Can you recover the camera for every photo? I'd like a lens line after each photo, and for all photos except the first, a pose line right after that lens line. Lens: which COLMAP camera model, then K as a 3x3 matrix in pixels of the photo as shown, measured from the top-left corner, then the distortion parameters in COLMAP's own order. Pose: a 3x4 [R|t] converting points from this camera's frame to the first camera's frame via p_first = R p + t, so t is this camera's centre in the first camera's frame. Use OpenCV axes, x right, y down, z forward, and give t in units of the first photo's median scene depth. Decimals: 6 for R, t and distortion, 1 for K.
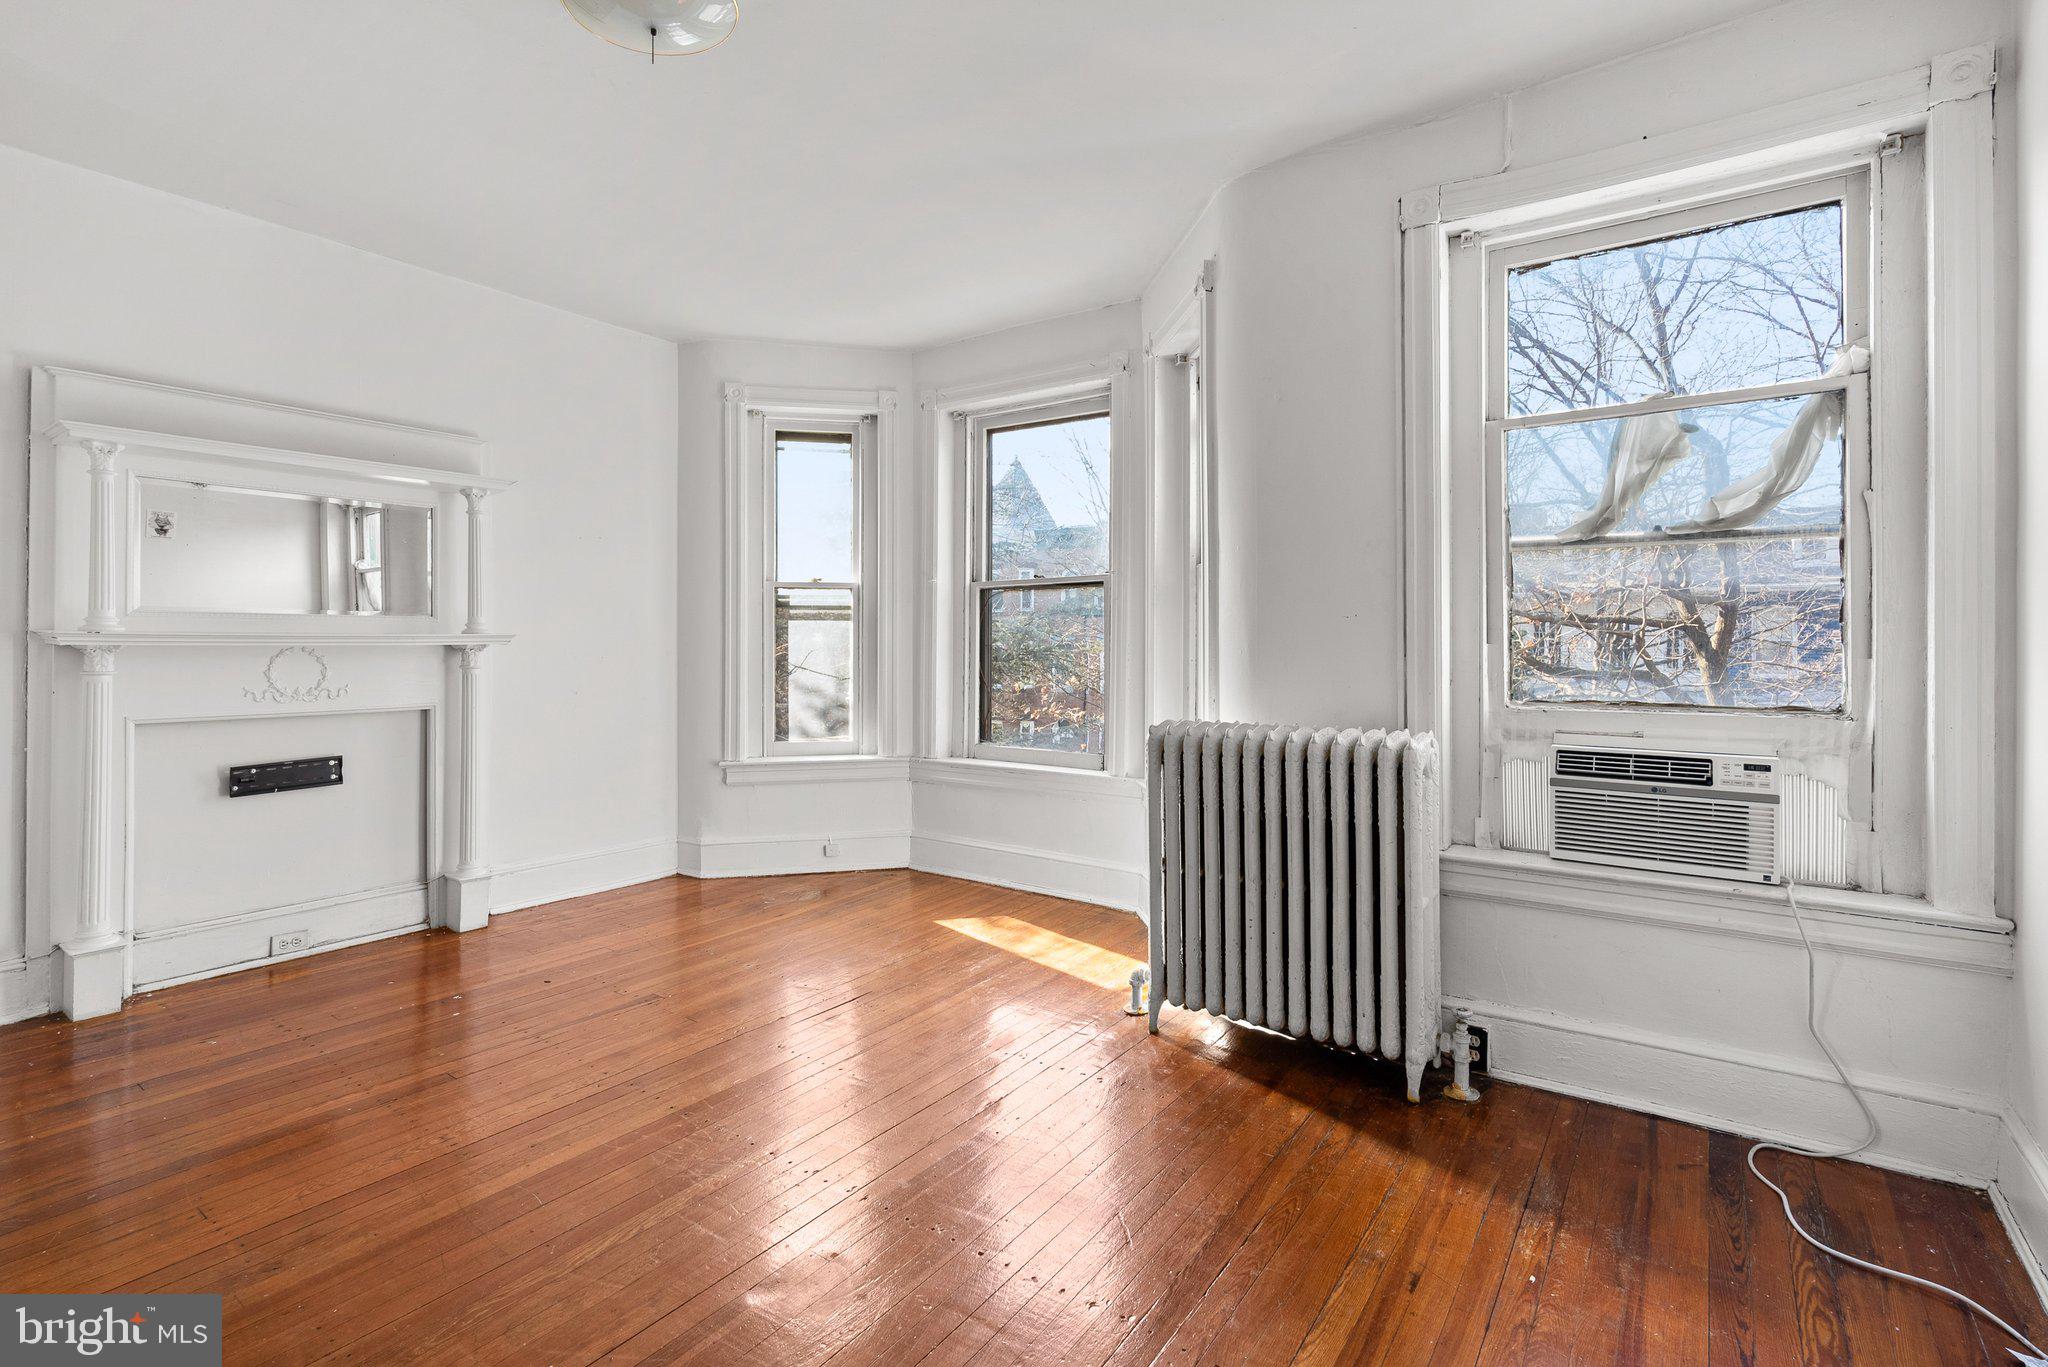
lens RADIAL K [[942.9, 0, 1039.6], [0, 942.9, 640.6], [0, 0, 1]] dist [-0.002770, 0.000533]
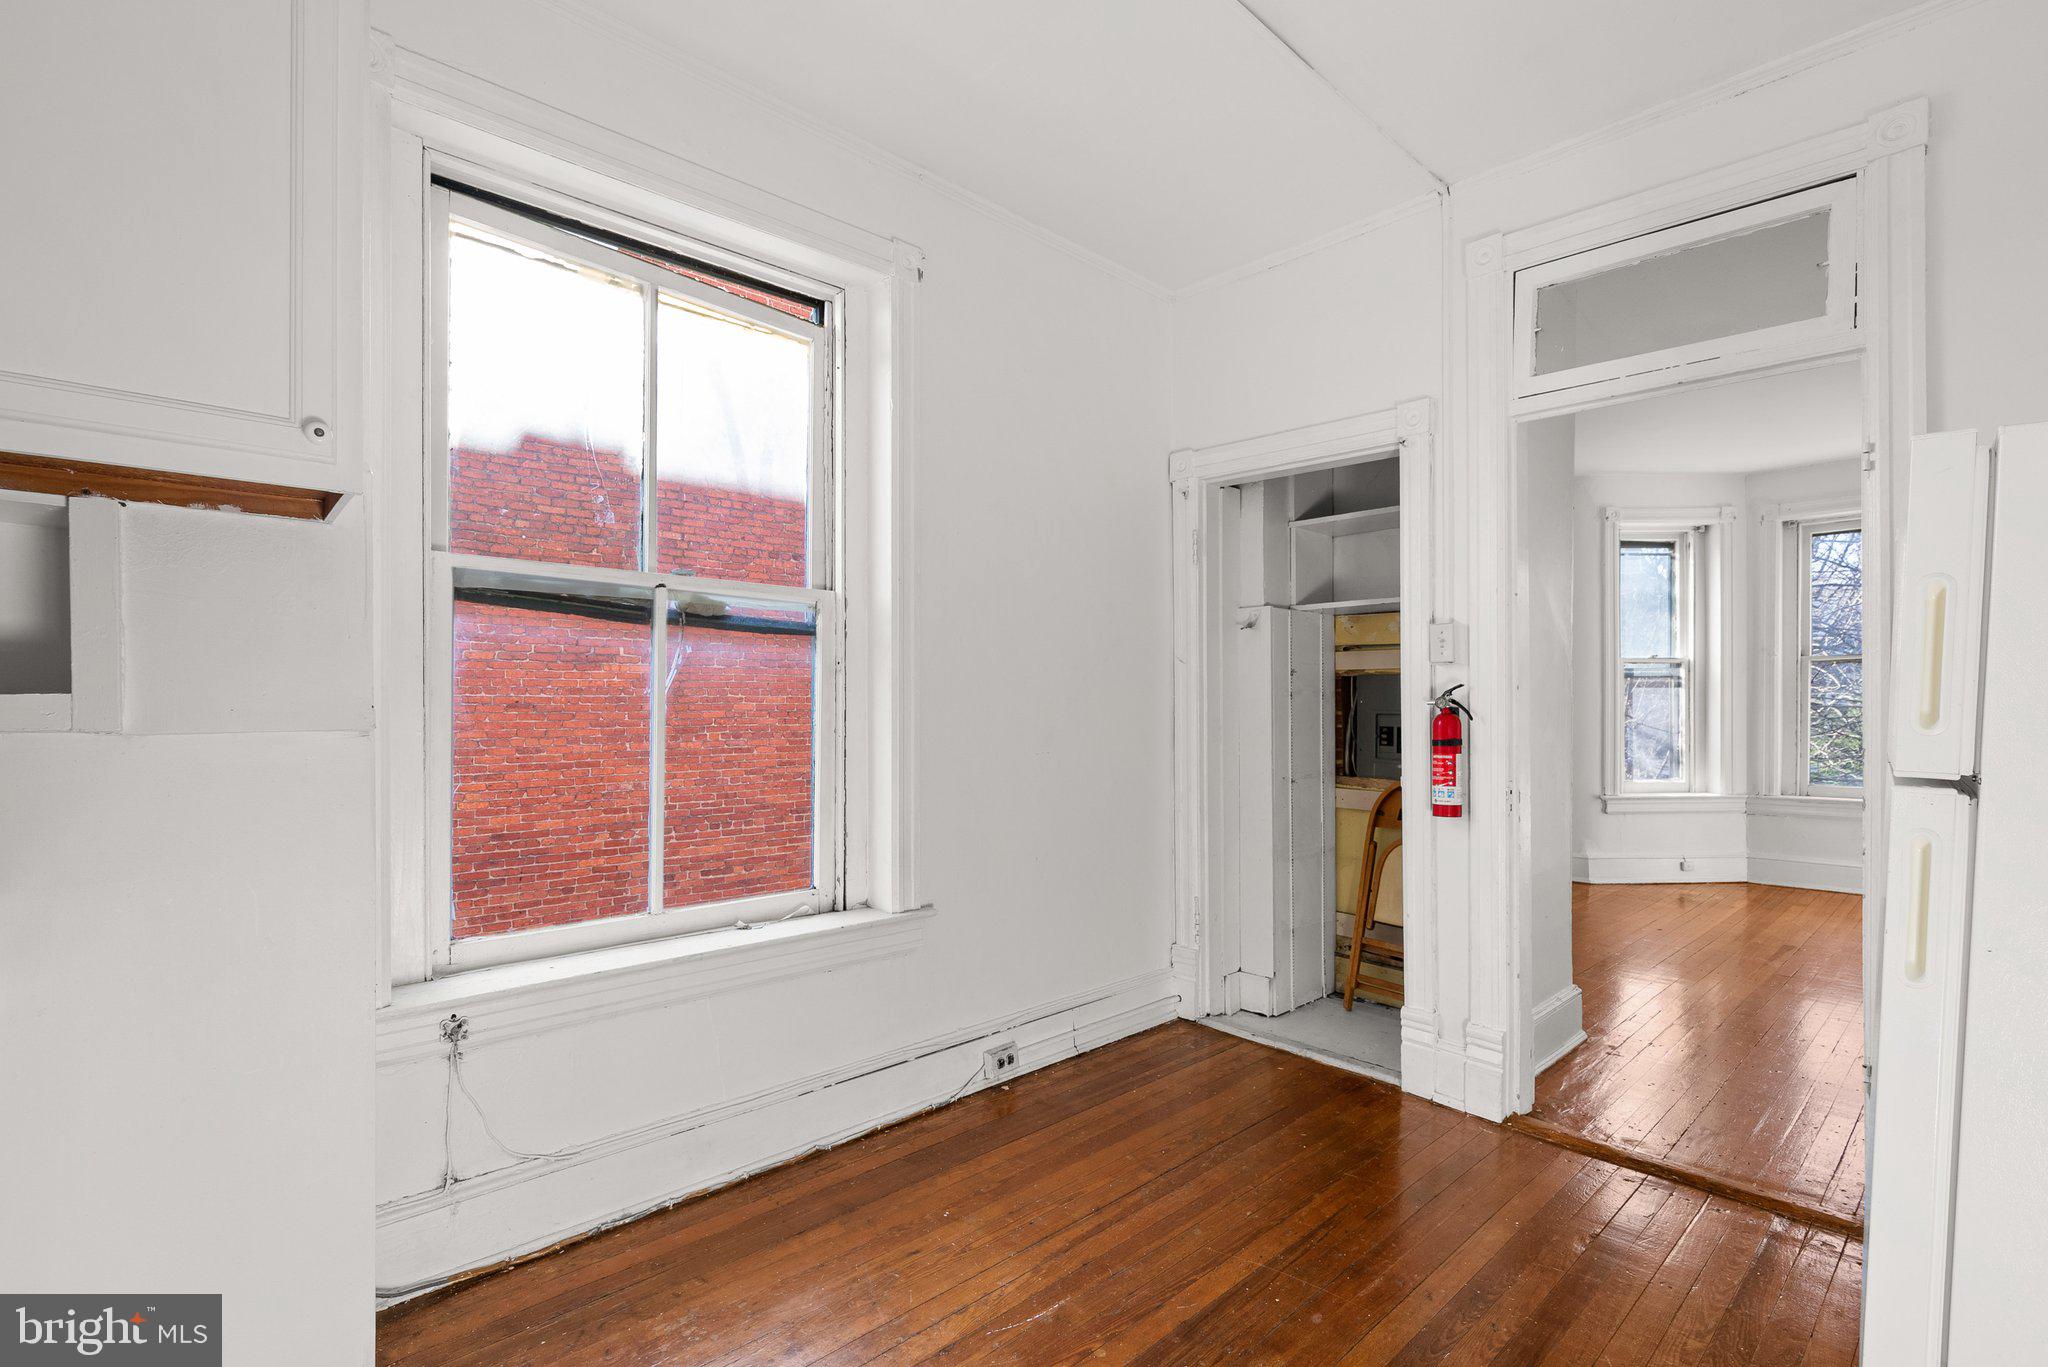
lens RADIAL K [[942.9, 0, 1031.1], [0, 942.9, 707.8], [0, 0, 1]] dist [-0.002770, 0.000533]
pose [[0.979923, -0.003347, -0.199350, -1.037396], [0.003414, 0.999994, -0.000008, 0.004312], [0.199348, -0.000673, 0.979928, -0.539529]]
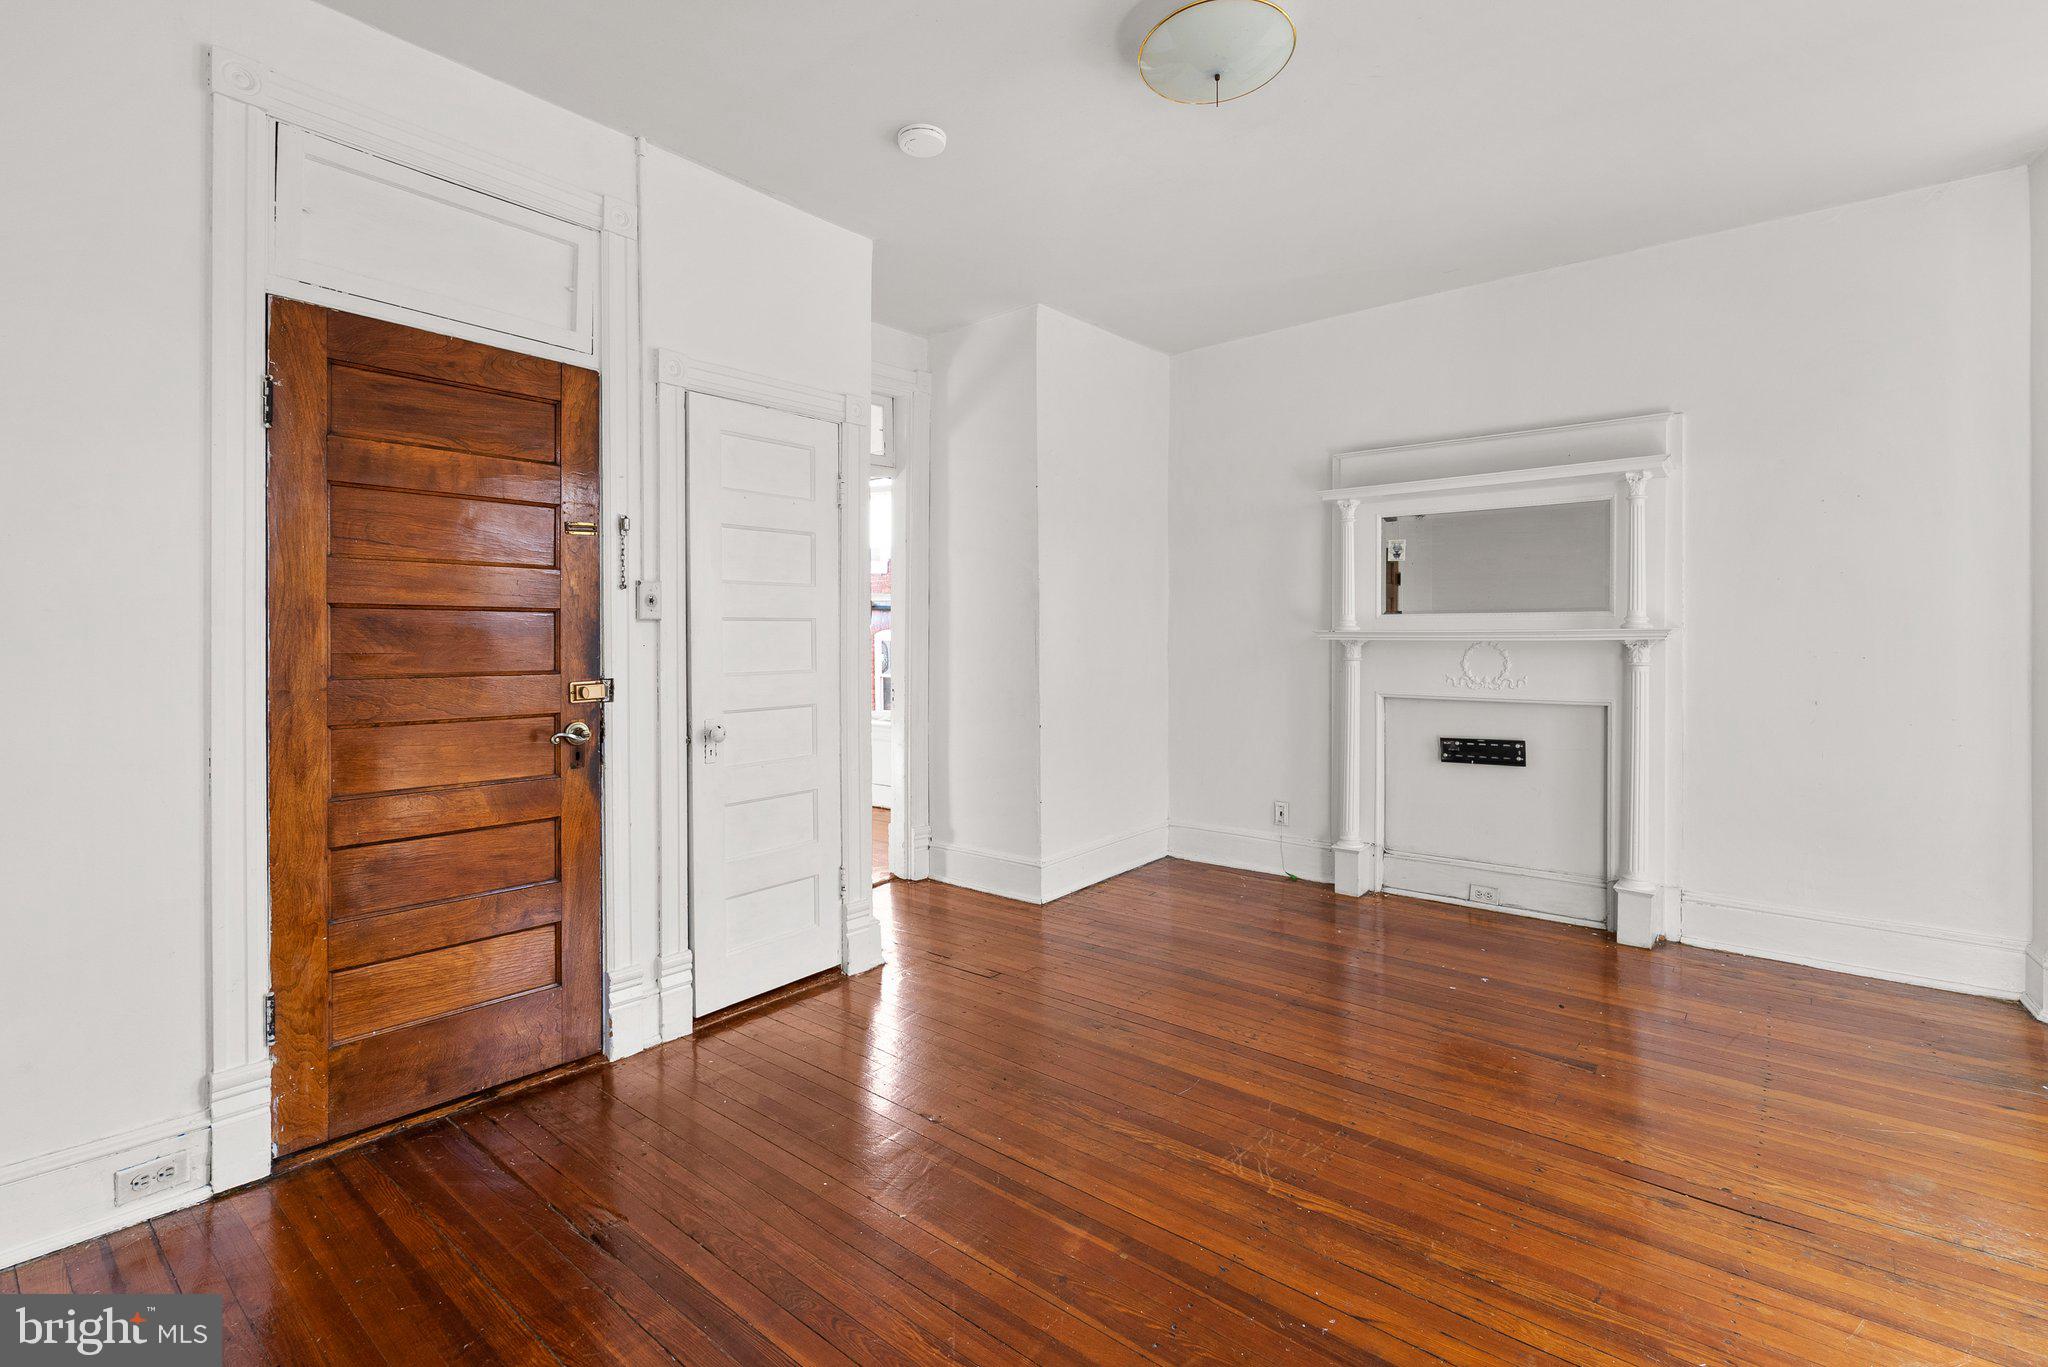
lens RADIAL K [[942.9, 0, 1039.8], [0, 942.9, 641.8], [0, 0, 1]] dist [-0.002770, 0.000533]
pose [[-0.071734, 0.005065, -0.997411, 0.371558], [0.004693, 0.999978, 0.004741, -0.001196], [0.997413, -0.004341, -0.071756, 0.483633]]
